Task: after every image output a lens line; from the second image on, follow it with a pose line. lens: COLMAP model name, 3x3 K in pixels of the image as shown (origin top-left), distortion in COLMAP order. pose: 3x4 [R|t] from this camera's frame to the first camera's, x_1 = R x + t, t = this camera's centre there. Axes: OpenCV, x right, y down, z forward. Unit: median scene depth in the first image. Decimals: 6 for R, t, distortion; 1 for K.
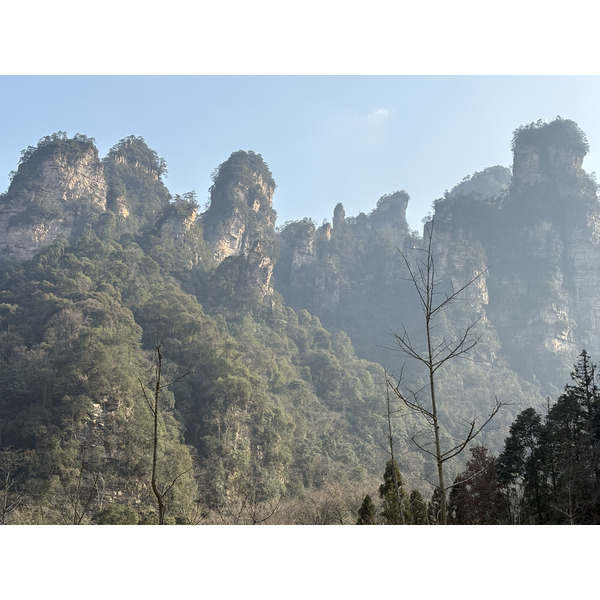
lens RADIAL K [[890.2, 0, 301.8], [0, 890.2, 308.2], [0, 0, 1]] dist [0.251517, -0.990838]
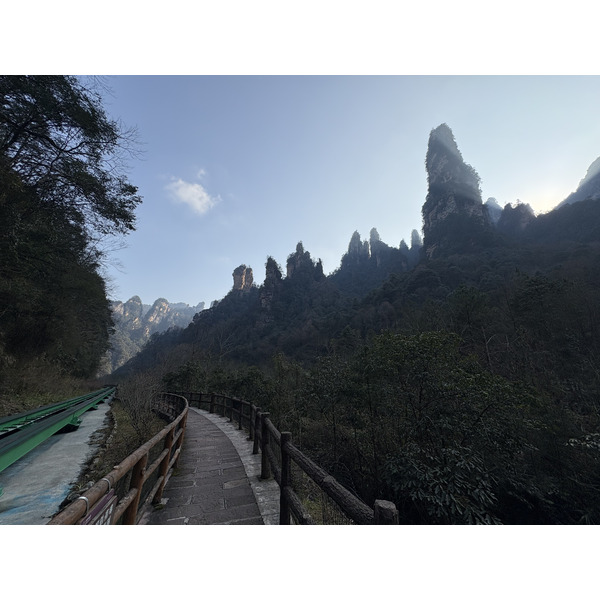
lens RADIAL K [[237.3, 0, 300.0], [0, 237.3, 300.0], [0, 0, 1]] dist [0.001163, -0.000082]
pose [[0.948559, 0.098672, 0.300831, 0.597775], [-0.093521, 0.995118, -0.031511, -0.397845], [-0.302472, 0.001756, 0.953157, -1.201507]]
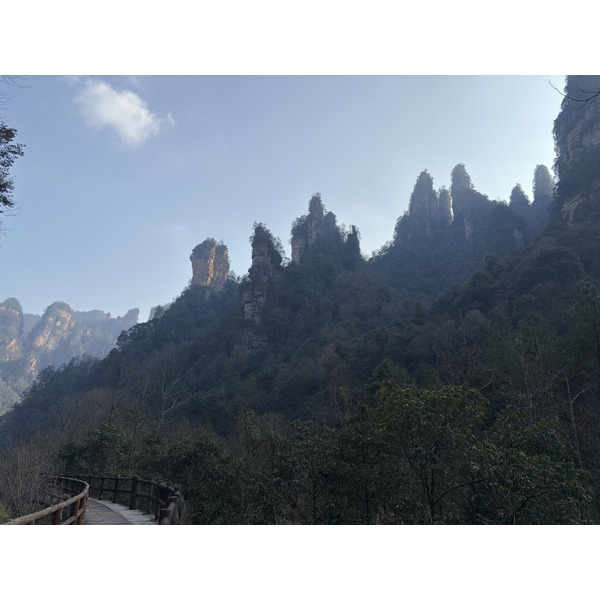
lens RADIAL K [[449.6, 0, 300.6], [0, 449.6, 302.1], [0, 0, 1]] dist [0.068462, -0.070554]
pose [[0.960543, 0.094386, 0.261628, 0.601346], [-0.089446, 0.995517, -0.030754, -0.402730], [-0.263358, 0.006139, 0.964679, -1.216469]]
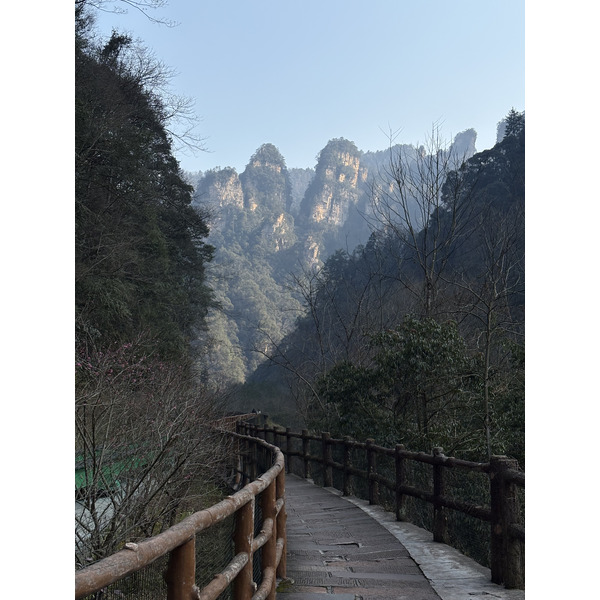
lens RADIAL K [[890.2, 0, 301.8], [0, 890.2, 308.2], [0, 0, 1]] dist [0.251517, -0.990838]
pose [[0.963467, -0.020281, -0.267059, 0.599723], [0.073571, 0.978811, 0.191090, -0.386291], [0.257525, -0.203757, 0.944544, -1.168322]]
